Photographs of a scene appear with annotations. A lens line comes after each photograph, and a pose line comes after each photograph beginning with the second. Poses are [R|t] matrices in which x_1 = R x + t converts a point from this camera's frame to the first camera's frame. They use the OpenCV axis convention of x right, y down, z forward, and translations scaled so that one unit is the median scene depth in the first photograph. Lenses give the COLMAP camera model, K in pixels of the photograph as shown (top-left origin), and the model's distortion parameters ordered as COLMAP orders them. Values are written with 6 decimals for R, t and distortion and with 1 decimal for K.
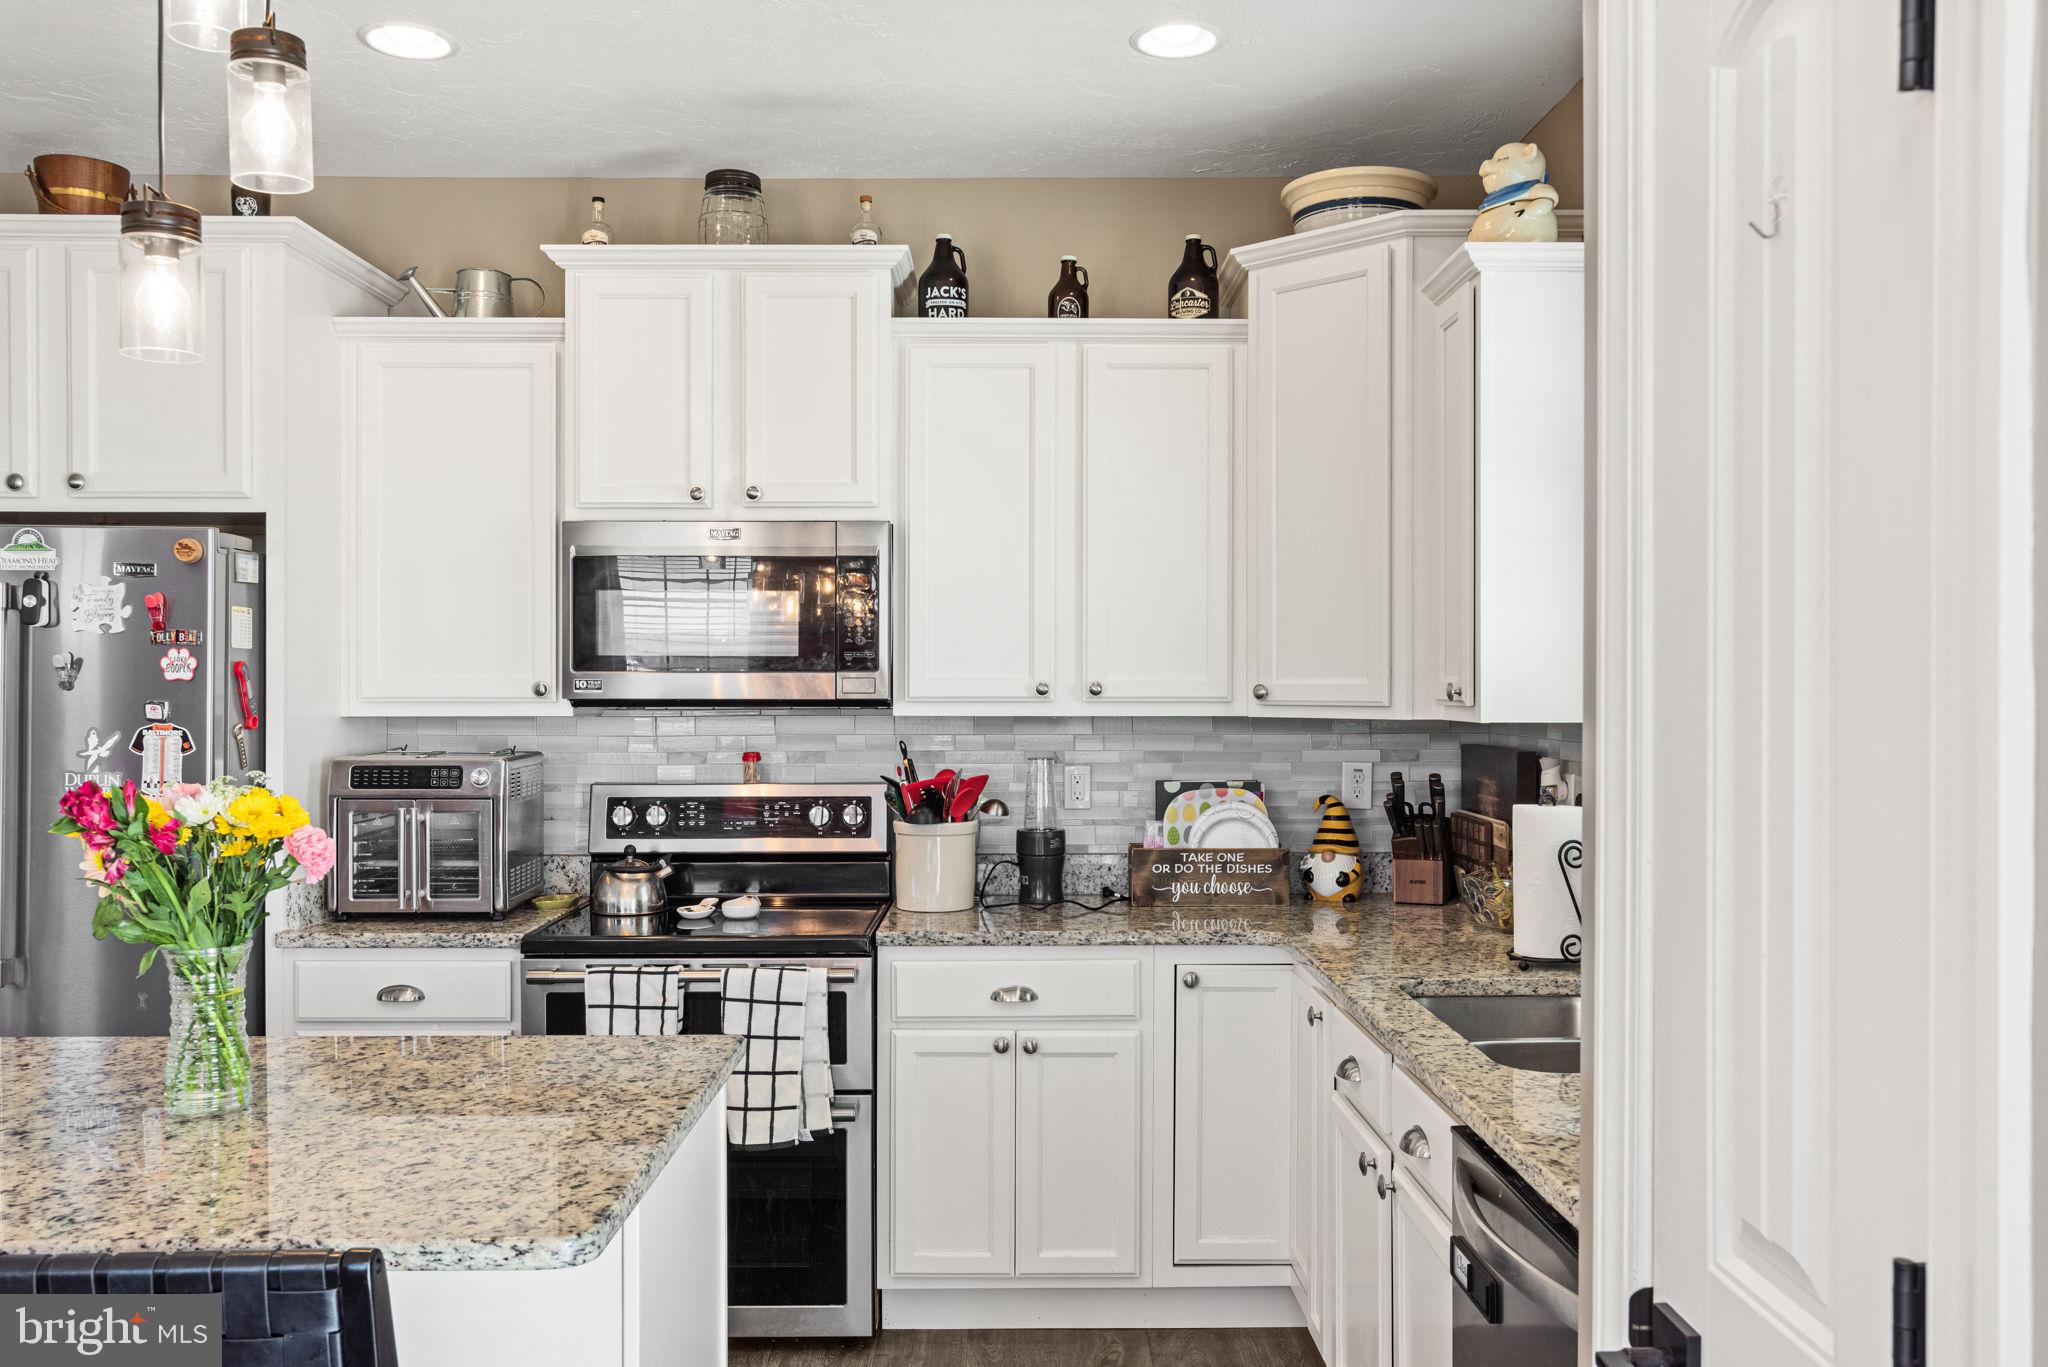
lens RADIAL K [[1599.1, 0, 1018.2], [0, 1599.1, 684.0], [0, 0, 1]] dist [-0.004581, 0.005778]
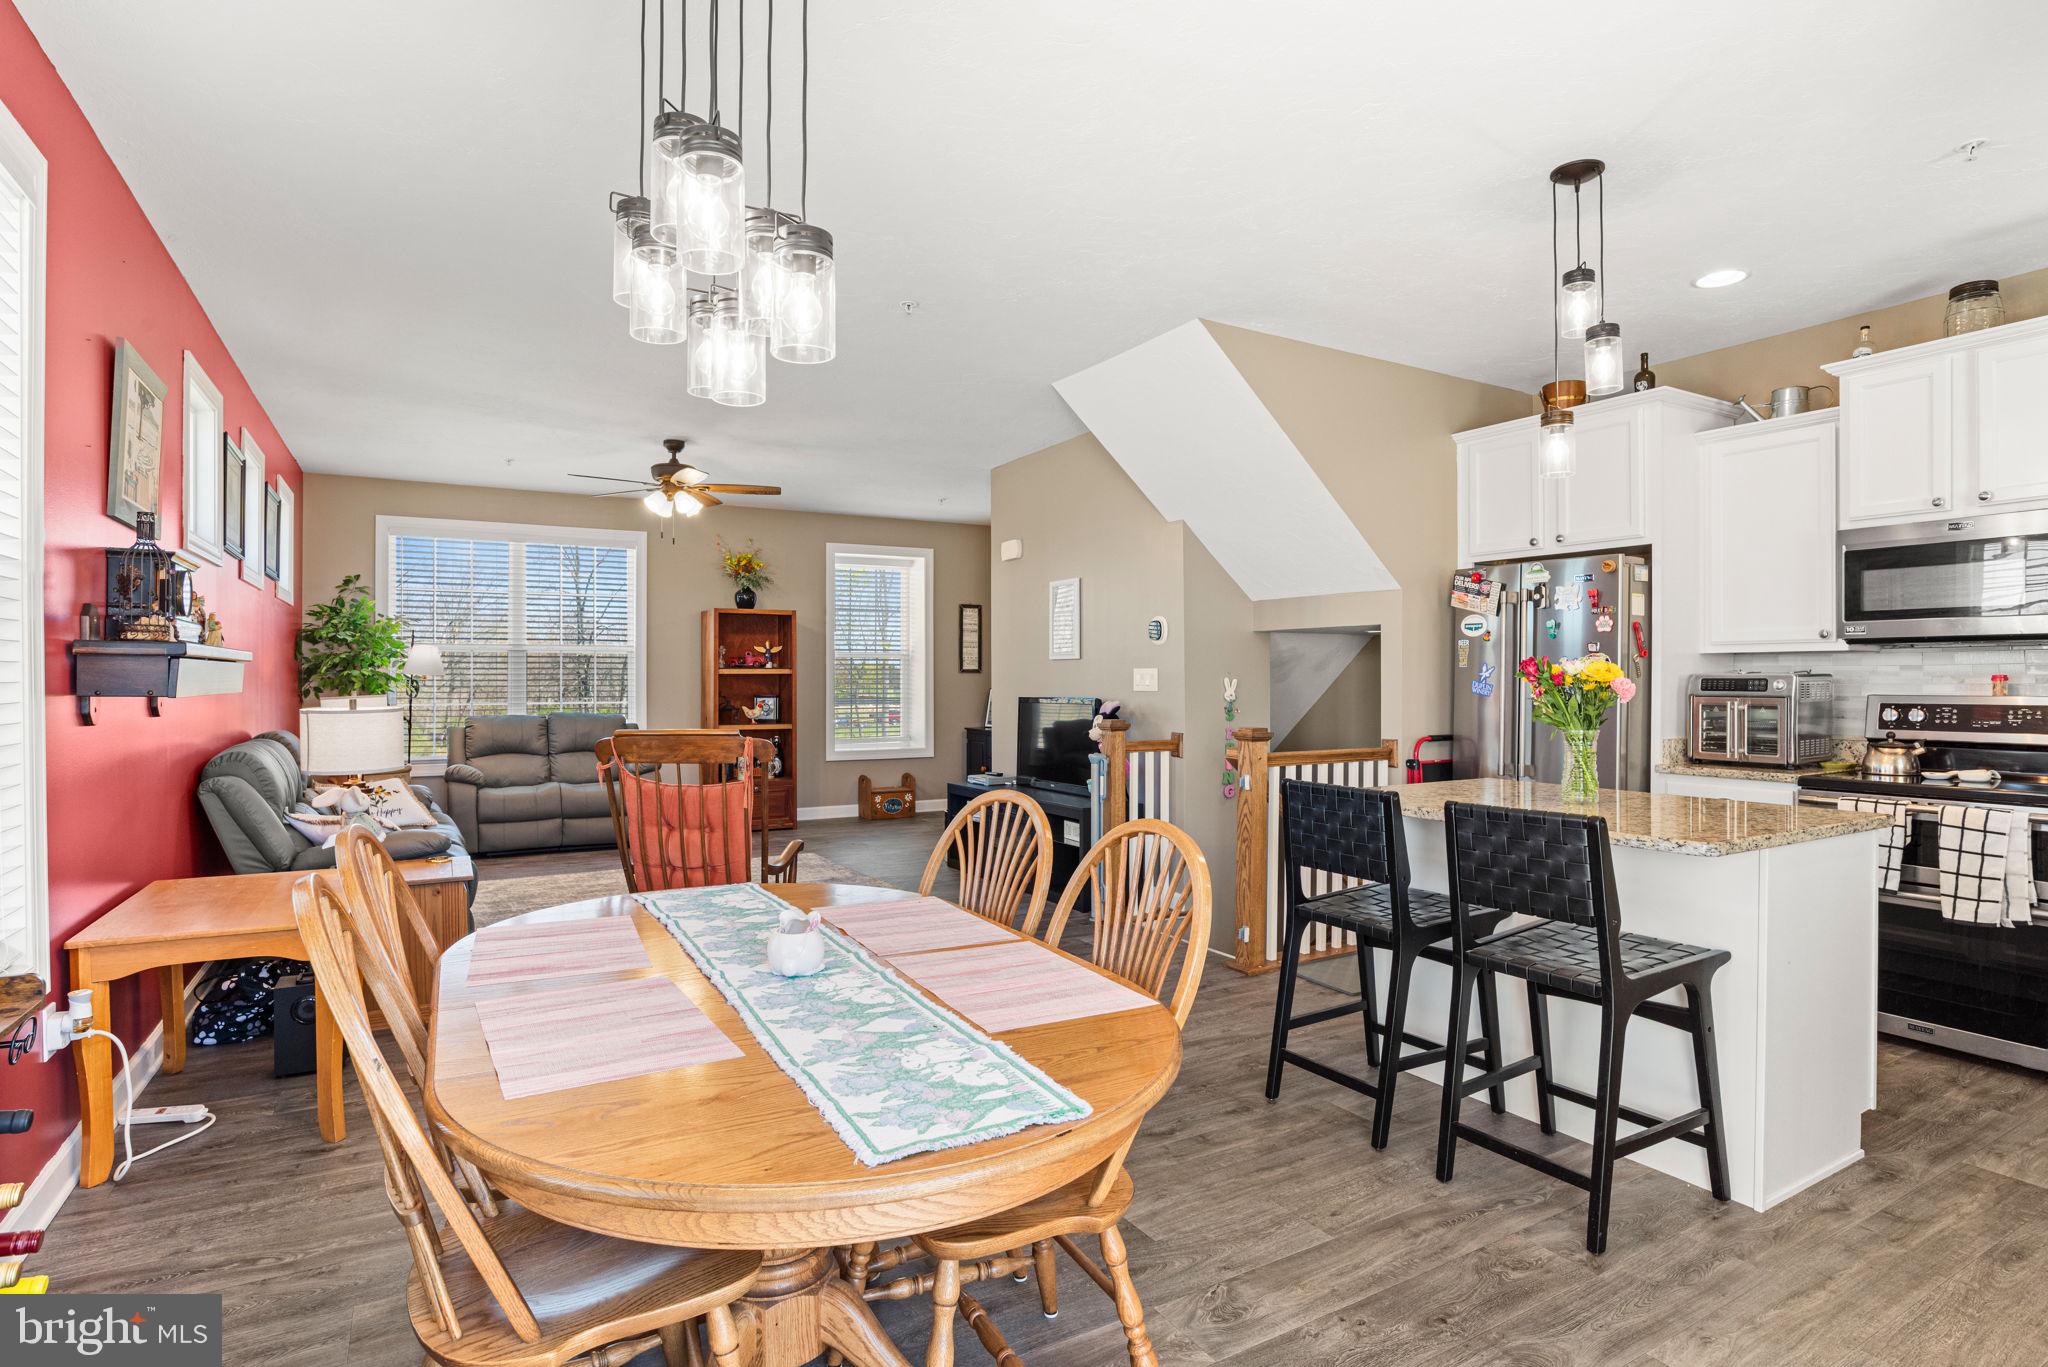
lens RADIAL K [[1073.5, 0, 1025.1], [0, 1073.5, 680.1], [0, 0, 1]] dist [-0.016056, 0.003149]
pose [[0.491112, 0.000528, -0.871096, 0.254428], [-0.006609, 0.999973, -0.003120, 0.060276], [0.871071, 0.007290, 0.491103, -0.258001]]
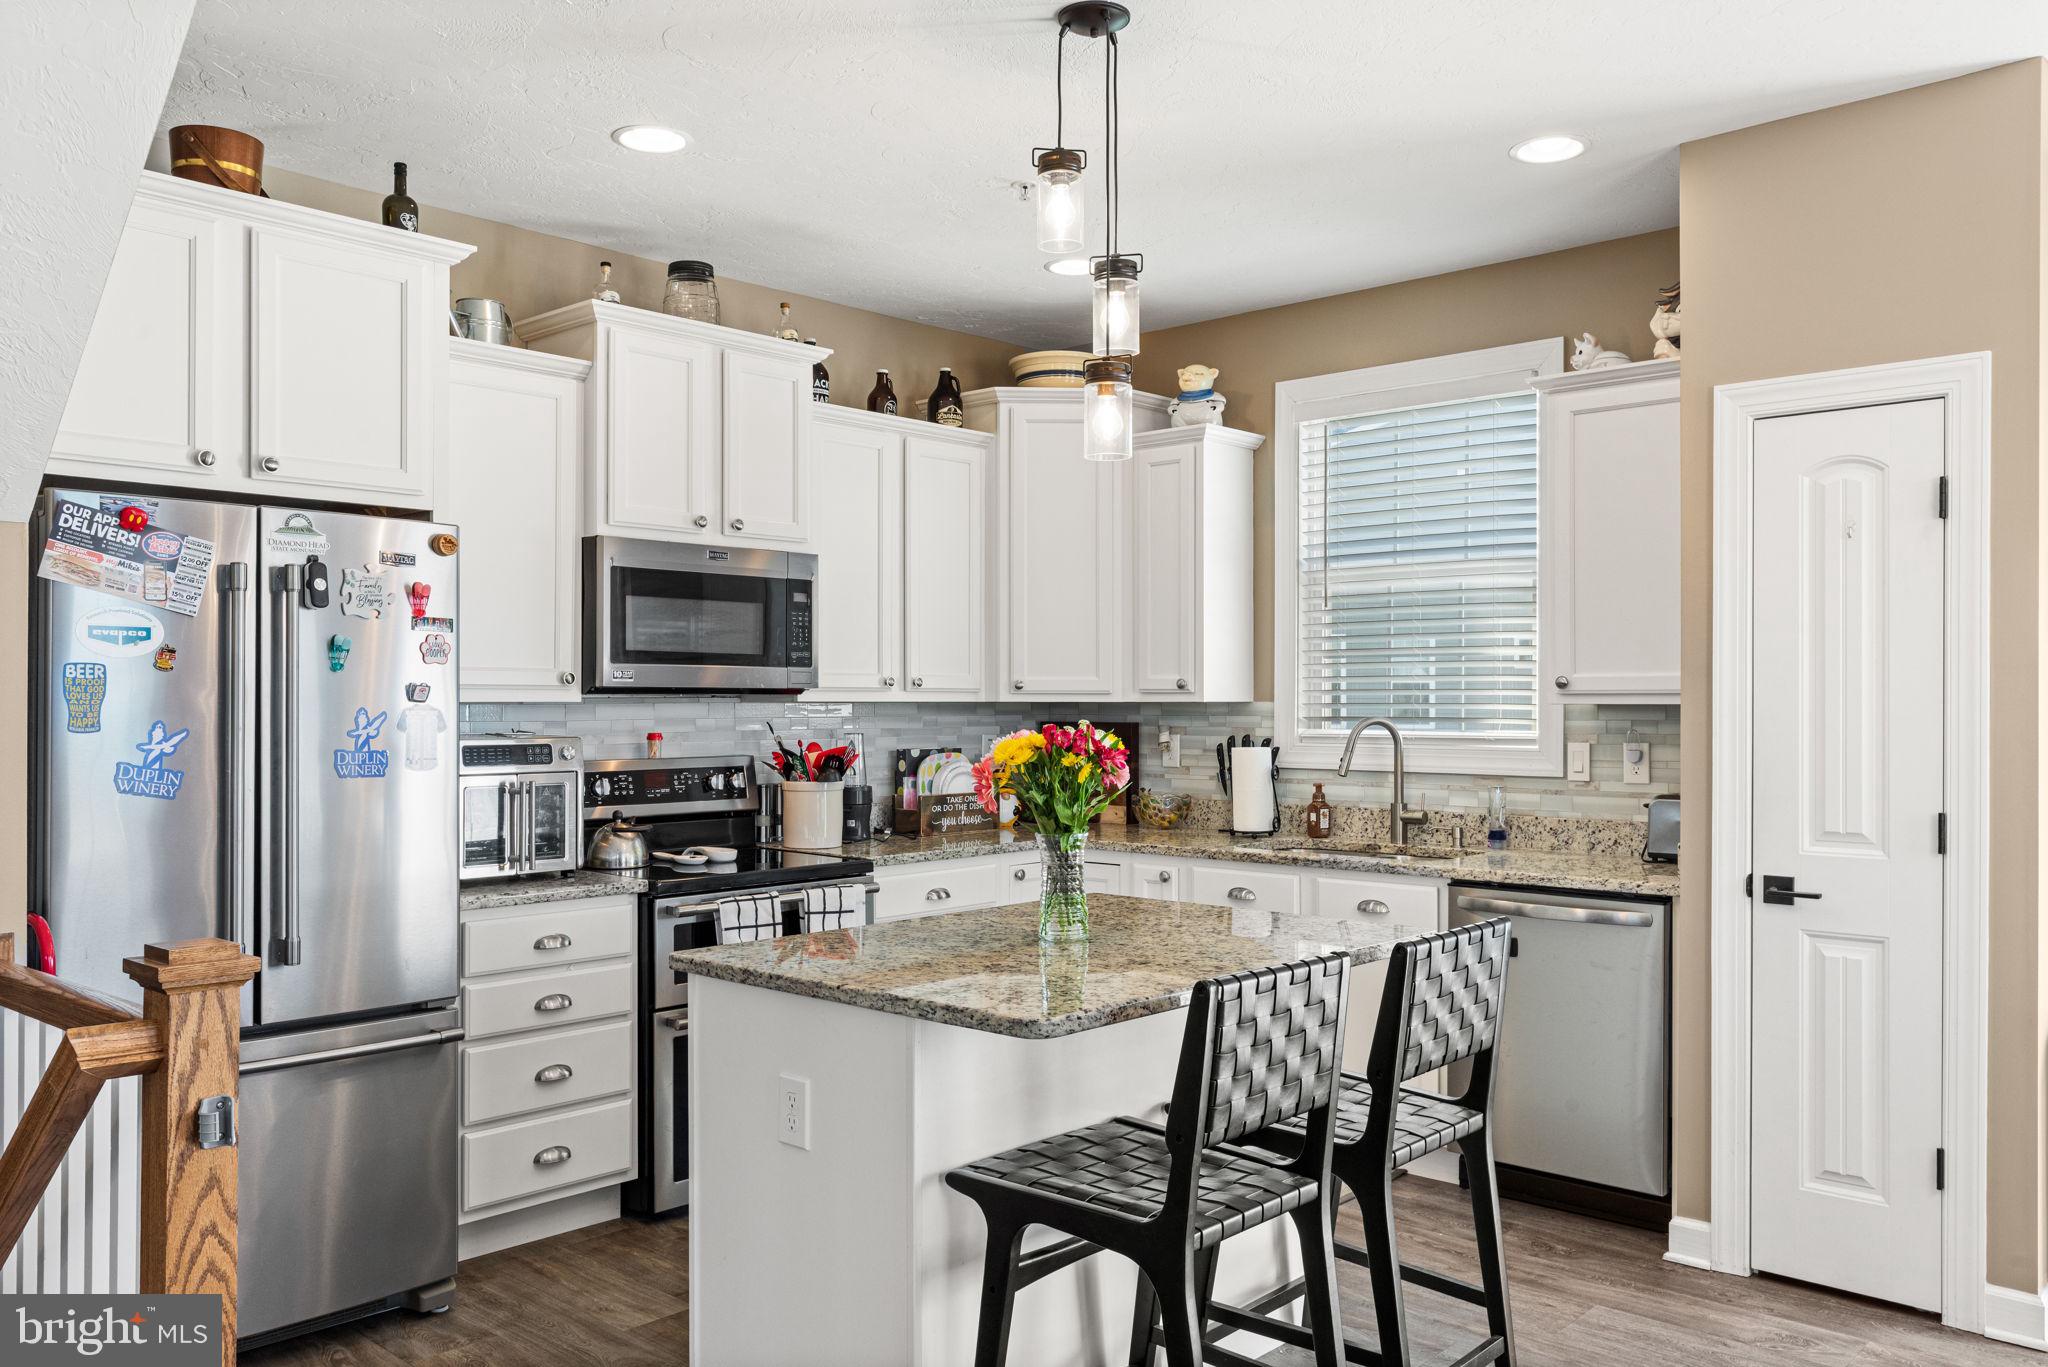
lens RADIAL K [[1599.1, 0, 1041.4], [0, 1599.1, 681.5], [0, 0, 1]] dist [-0.004581, 0.005778]
pose [[0.666596, 0.010738, 0.745342, -0.935425], [-0.005930, 0.999941, -0.009103, 0.014395], [-0.745395, 0.001648, 0.666621, -0.023949]]
